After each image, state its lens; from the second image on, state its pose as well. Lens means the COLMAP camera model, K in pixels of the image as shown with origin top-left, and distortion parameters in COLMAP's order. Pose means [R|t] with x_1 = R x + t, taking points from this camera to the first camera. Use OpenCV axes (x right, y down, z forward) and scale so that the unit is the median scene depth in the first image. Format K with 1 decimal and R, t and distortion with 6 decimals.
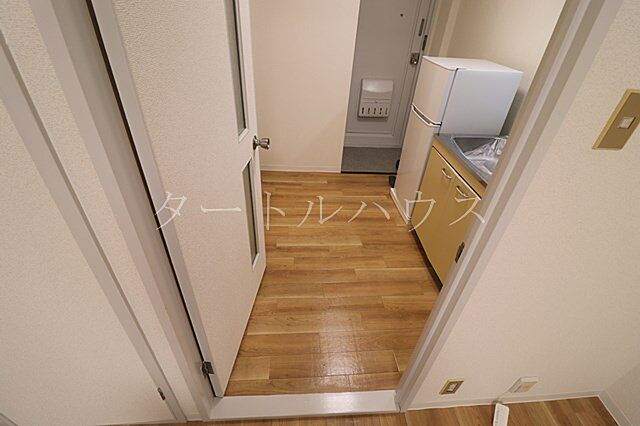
lens RADIAL K [[303.6, 0, 320.0], [0, 303.6, 213.0], [0, 0, 1]] dist [-0.001259, -0.000068]
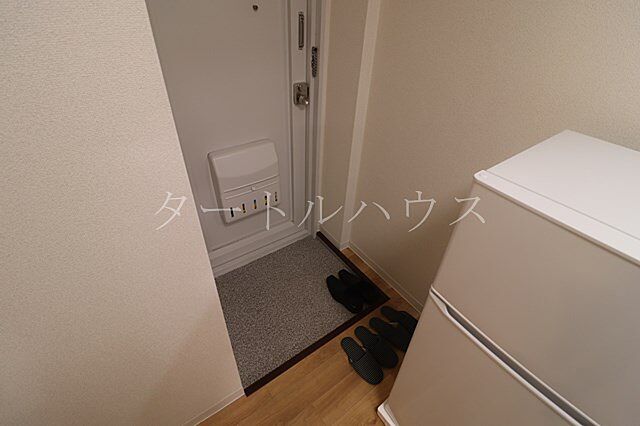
lens RADIAL K [[303.6, 0, 320.0], [0, 303.6, 213.0], [0, 0, 1]] dist [-0.001259, -0.000068]
pose [[0.849869, -0.338658, 0.403774, 0.069373], [0.329435, 0.939434, 0.094534, -0.361246], [-0.411334, 0.052676, 0.909962, 0.543528]]
